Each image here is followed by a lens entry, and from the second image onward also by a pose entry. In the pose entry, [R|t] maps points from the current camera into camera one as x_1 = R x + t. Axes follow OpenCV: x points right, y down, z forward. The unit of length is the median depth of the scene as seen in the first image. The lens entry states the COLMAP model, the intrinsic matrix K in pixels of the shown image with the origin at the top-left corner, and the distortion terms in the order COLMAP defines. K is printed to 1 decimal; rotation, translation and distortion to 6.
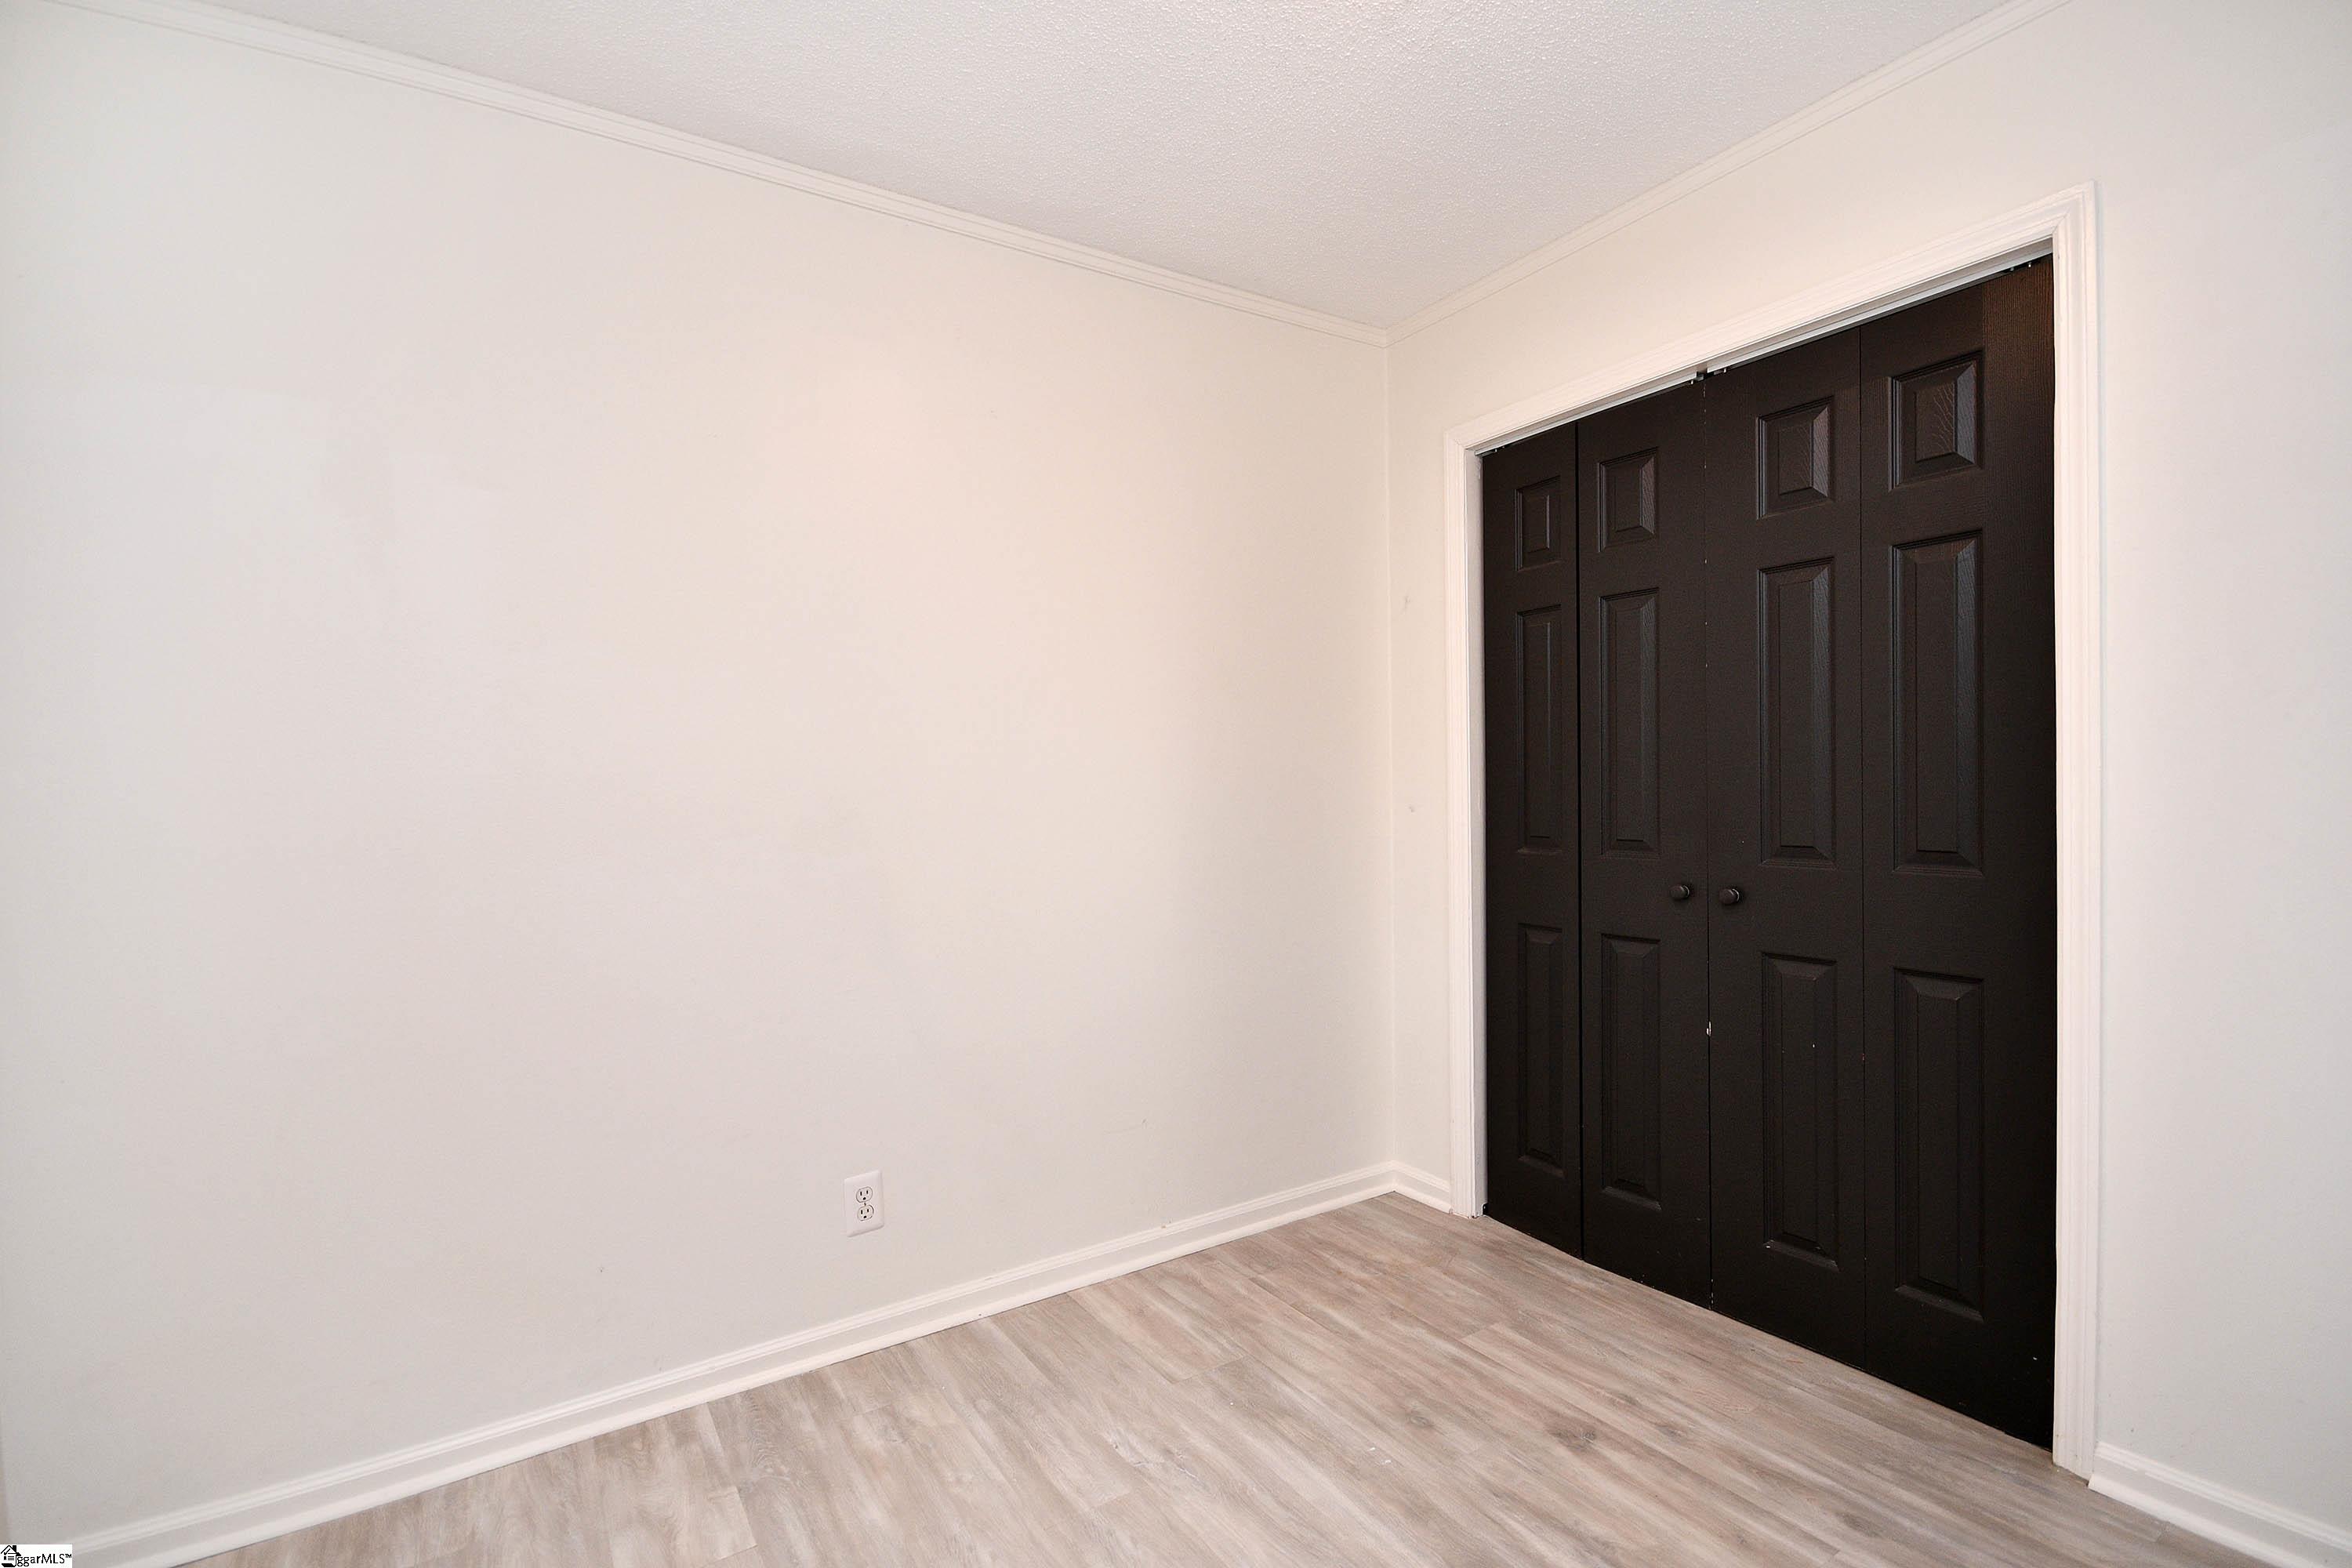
lens RADIAL K [[1068.2, 0, 1248.5], [0, 1068.2, 776.5], [0, 0, 1]] dist [0.007096, -0.007994]
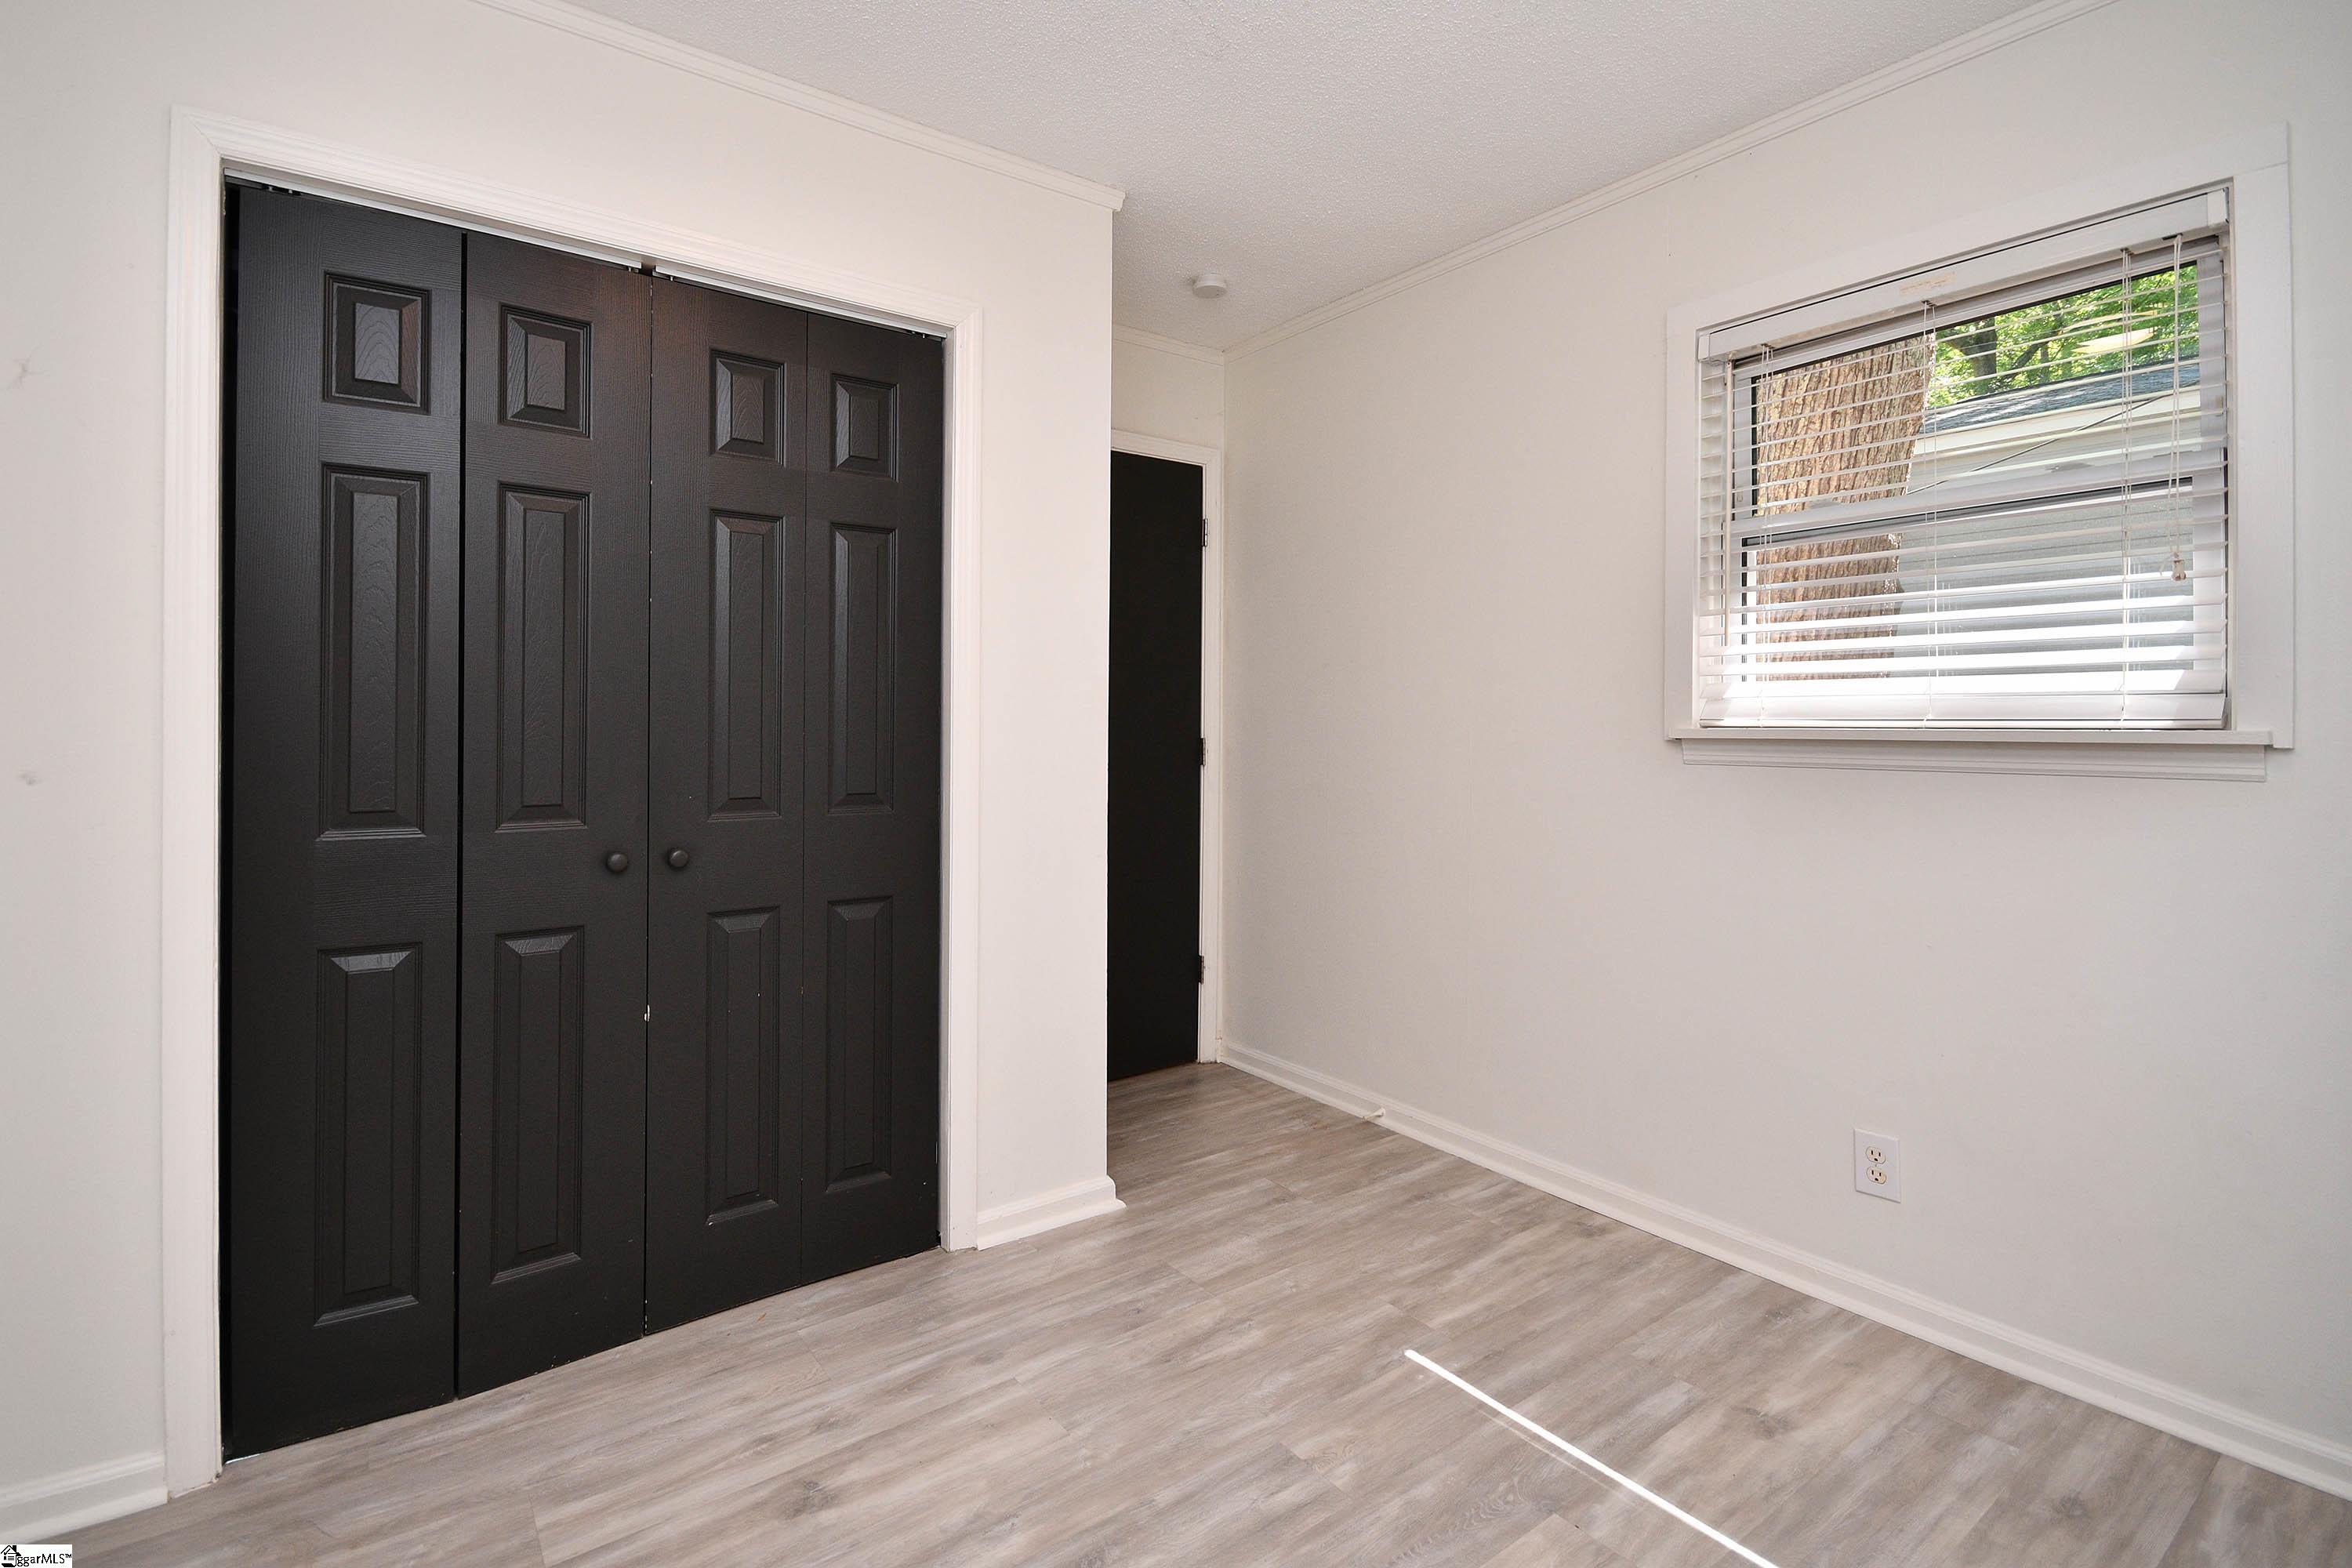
lens RADIAL K [[1068.2, 0, 1149.6], [0, 1068.2, 716.2], [0, 0, 1]] dist [0.007096, -0.007994]
pose [[-0.013931, 0.026111, 0.999562, -0.531551], [-0.009938, 0.999606, -0.026251, 0.012857], [-0.999854, -0.010299, -0.013666, 0.699699]]
